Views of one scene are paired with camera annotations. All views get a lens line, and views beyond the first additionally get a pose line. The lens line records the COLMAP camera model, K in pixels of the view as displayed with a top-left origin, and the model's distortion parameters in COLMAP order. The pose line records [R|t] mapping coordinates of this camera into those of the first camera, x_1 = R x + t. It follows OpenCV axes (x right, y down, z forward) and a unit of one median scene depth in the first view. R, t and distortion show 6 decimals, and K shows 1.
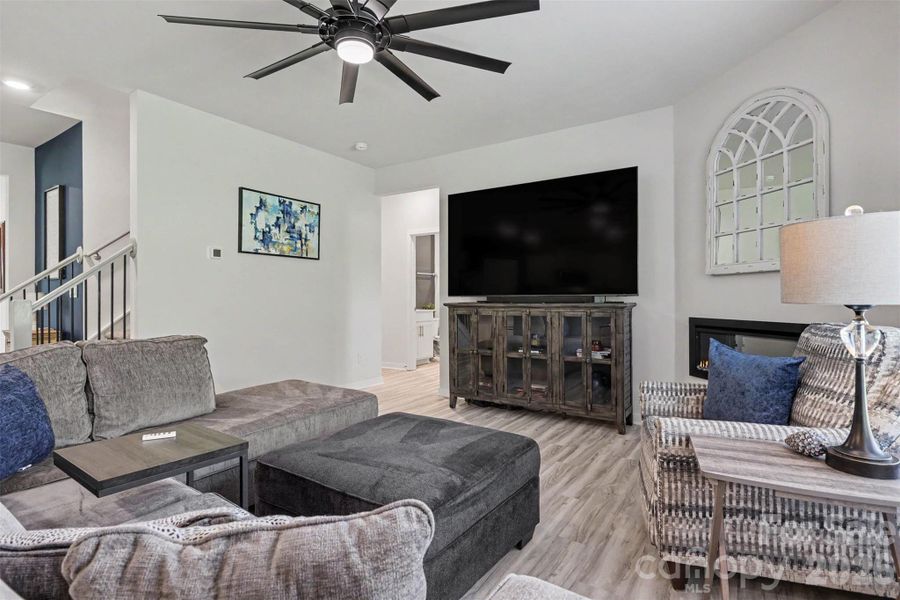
lens RADIAL K [[452.4, 0, 449.3], [0, 452.4, 298.0], [0, 0, 1]] dist [0.009331, 0.000790]
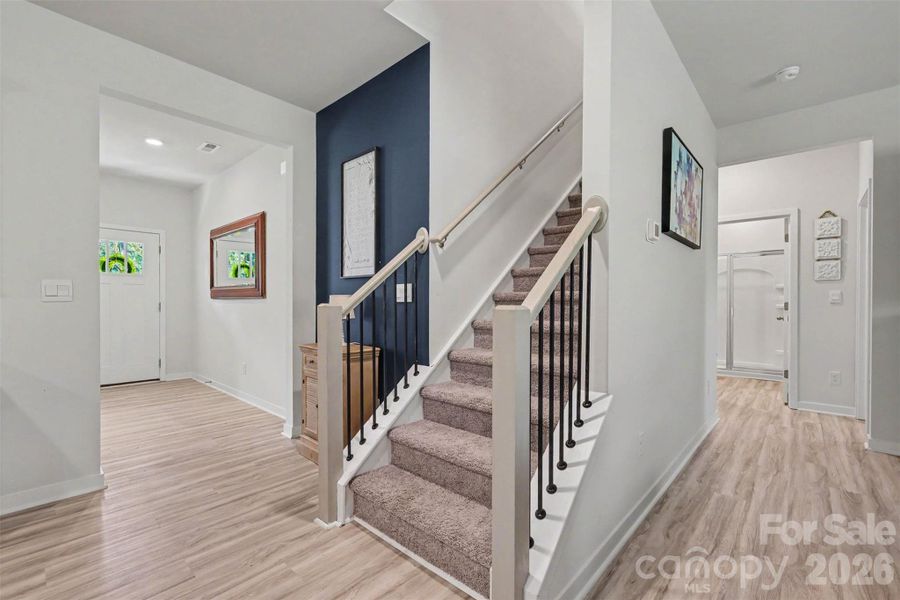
lens RADIAL K [[392.4, 0, 451.2], [0, 392.4, 303.0], [0, 0, 1]] dist [0.002853, -0.000139]
pose [[0.991241, 0.001734, -0.132057, -0.647762], [-0.001410, 0.999996, 0.002548, -0.002685], [0.132061, -0.002339, 0.991239, 0.395482]]
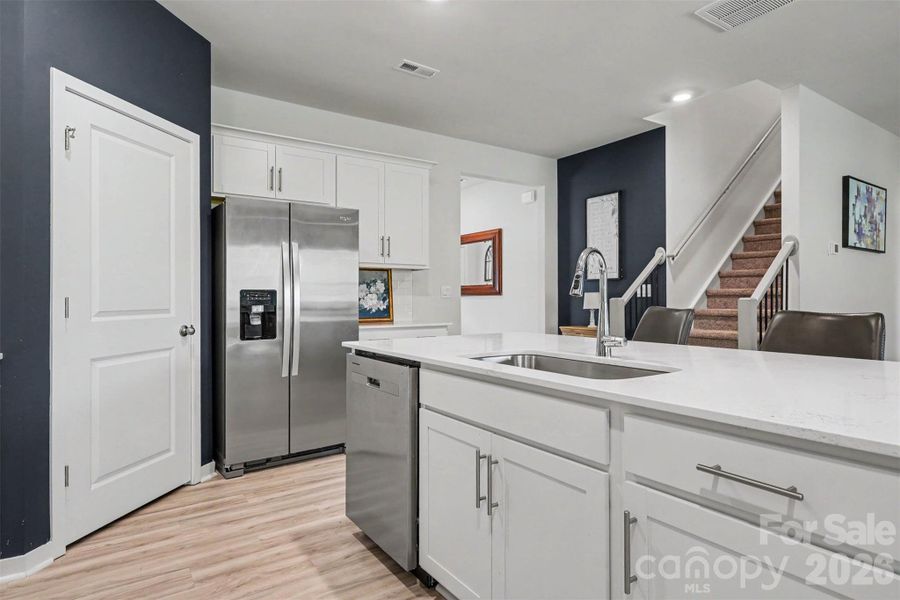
lens RADIAL K [[508.7, 0, 449.2], [0, 508.7, 293.0], [0, 0, 1]] dist [-0.006068, 0.004314]
pose [[0.930968, -0.009035, -0.364989, -0.786580], [0.005338, 0.999924, -0.011136, -0.001648], [0.365062, 0.008419, 0.930945, -0.227775]]
